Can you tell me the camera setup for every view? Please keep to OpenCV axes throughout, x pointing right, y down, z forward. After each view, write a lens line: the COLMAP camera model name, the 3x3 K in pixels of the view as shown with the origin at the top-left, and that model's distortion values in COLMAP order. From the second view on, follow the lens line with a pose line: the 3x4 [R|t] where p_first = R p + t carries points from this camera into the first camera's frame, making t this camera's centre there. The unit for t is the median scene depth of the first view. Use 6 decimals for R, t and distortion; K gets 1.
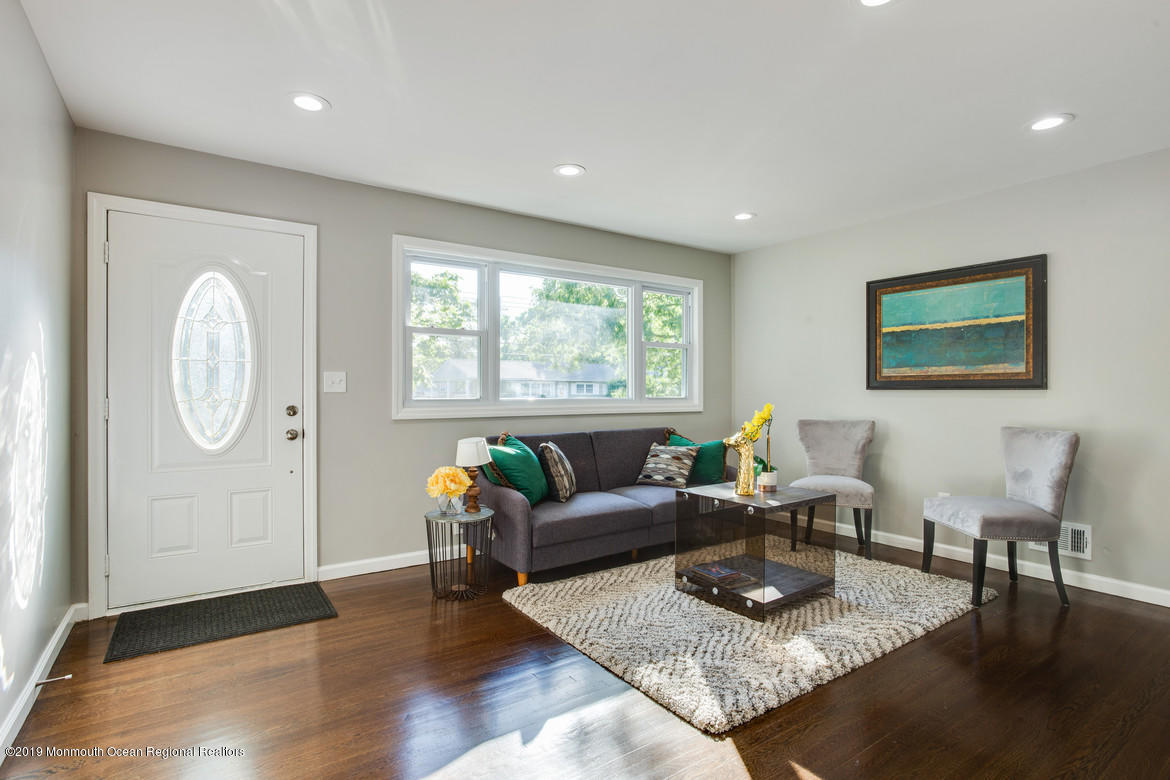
lens RADIAL K [[579.1, 0, 585.0], [0, 579.1, 390.0], [0, 0, 1]] dist [-0.042703, 0.025822]
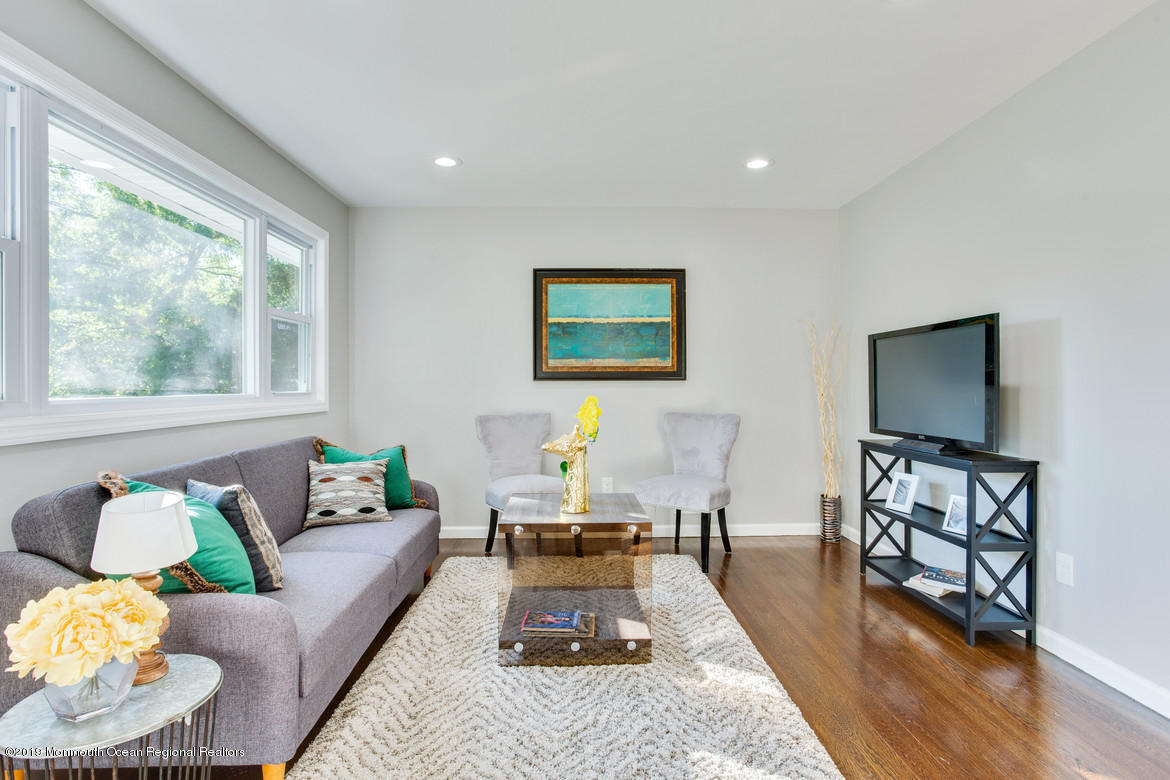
lens RADIAL K [[579.1, 0, 585.0], [0, 579.1, 390.0], [0, 0, 1]] dist [-0.042703, 0.025822]
pose [[0.550480, -0.008661, 0.834803, -0.300585], [0.003313, 0.999961, 0.008189, 0.007661], [-0.834841, -0.001742, 0.550488, 0.450209]]
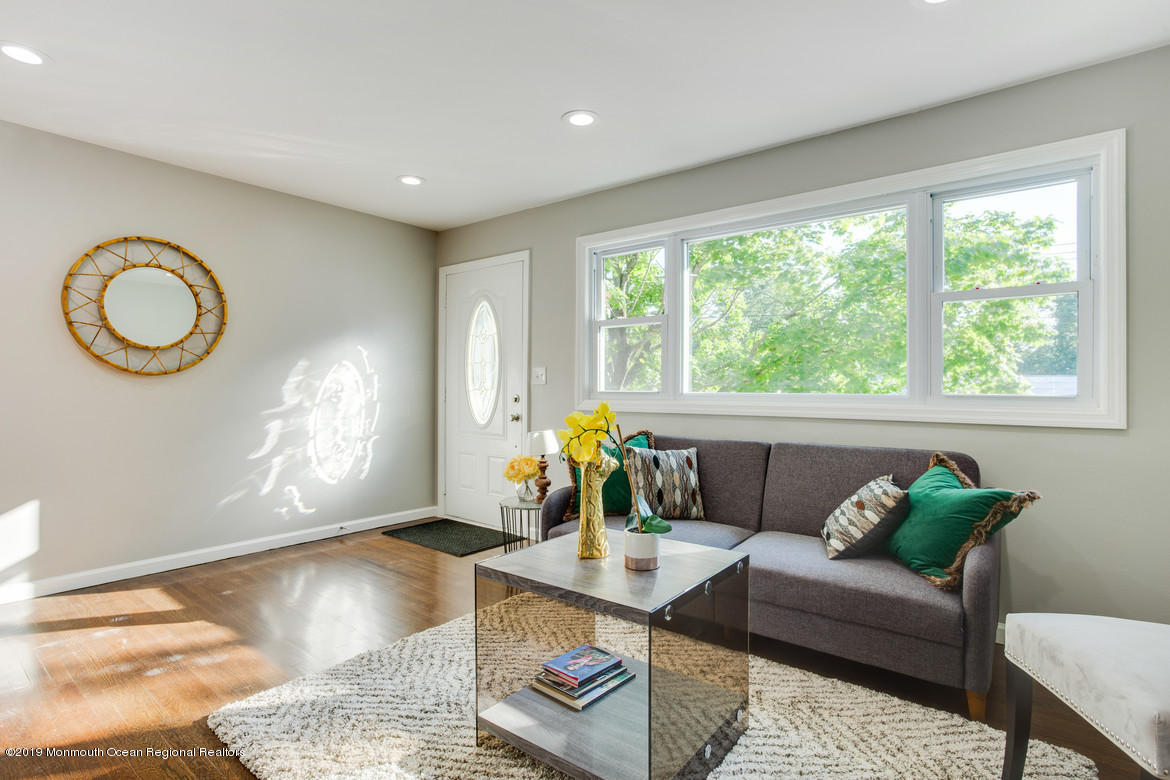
lens RADIAL K [[579.1, 0, 585.0], [0, 579.1, 390.0], [0, 0, 1]] dist [-0.042703, 0.025822]
pose [[0.297941, 0.005550, -0.954568, 0.668822], [-0.001788, 0.999985, 0.005256, 0.007699], [0.954583, 0.000141, 0.297946, 0.656672]]
